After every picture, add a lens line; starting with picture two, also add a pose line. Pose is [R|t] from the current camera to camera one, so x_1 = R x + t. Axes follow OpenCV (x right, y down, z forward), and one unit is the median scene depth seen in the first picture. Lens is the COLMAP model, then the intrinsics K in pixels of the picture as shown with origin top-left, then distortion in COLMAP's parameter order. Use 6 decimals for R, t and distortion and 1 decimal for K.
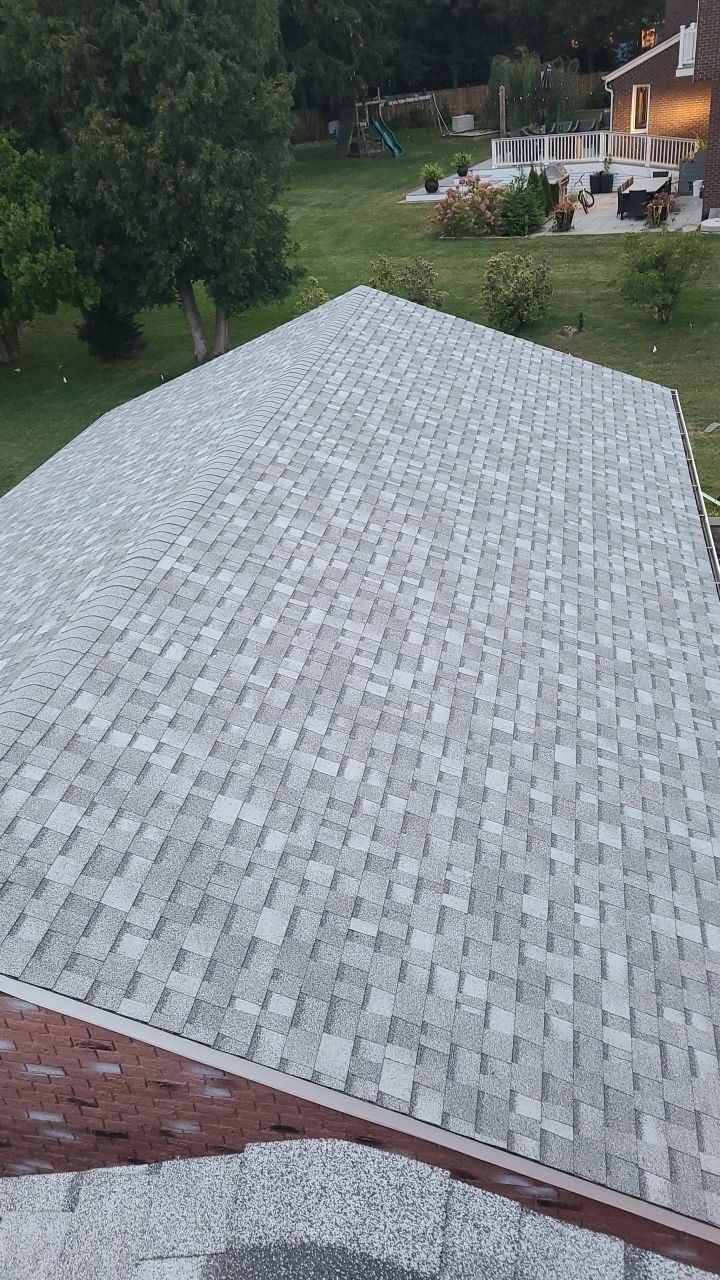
lens RADIAL K [[974.9, 0, 365.1], [0, 974.9, 627.0], [0, 0, 1]] dist [0.047976, -0.025265]
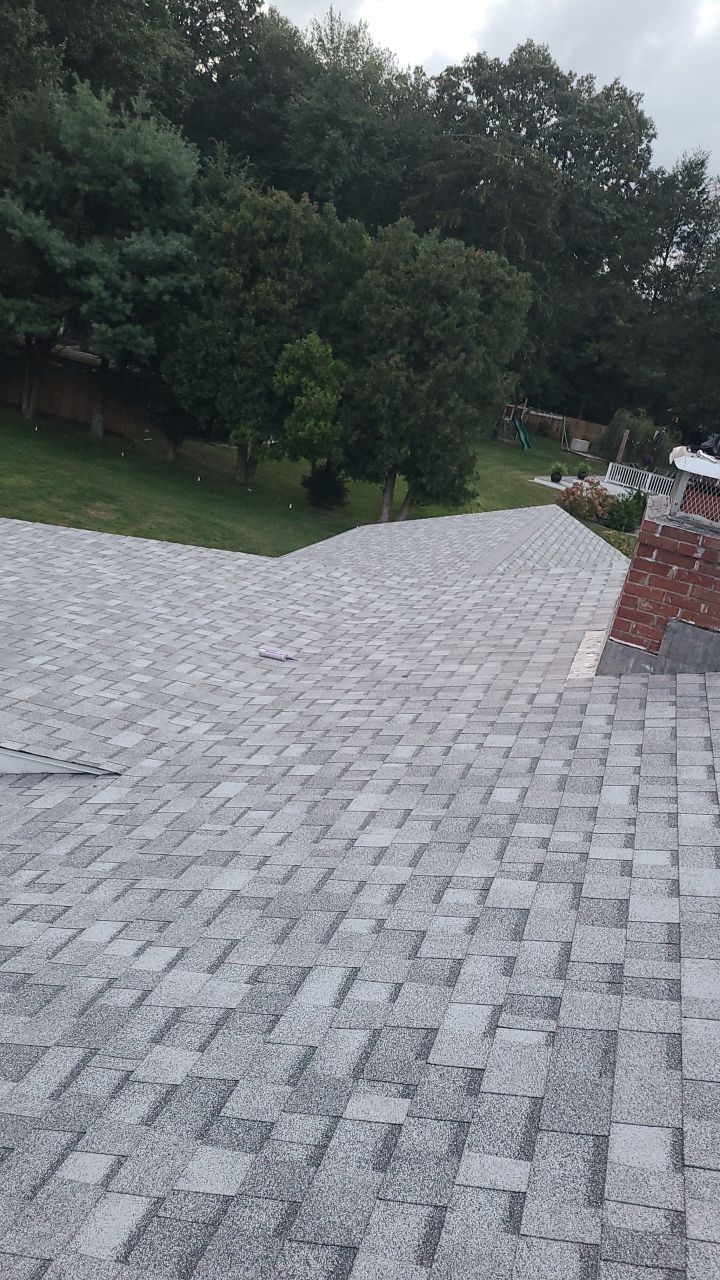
lens RADIAL K [[970.0, 0, 380.7], [0, 970.0, 641.4], [0, 0, 1]] dist [0.032372, -0.009428]
pose [[0.941578, 0.336768, -0.004204, -0.086992], [-0.328655, 0.916025, -0.229968, 0.145696], [-0.073595, 0.217914, 0.973189, -0.222232]]
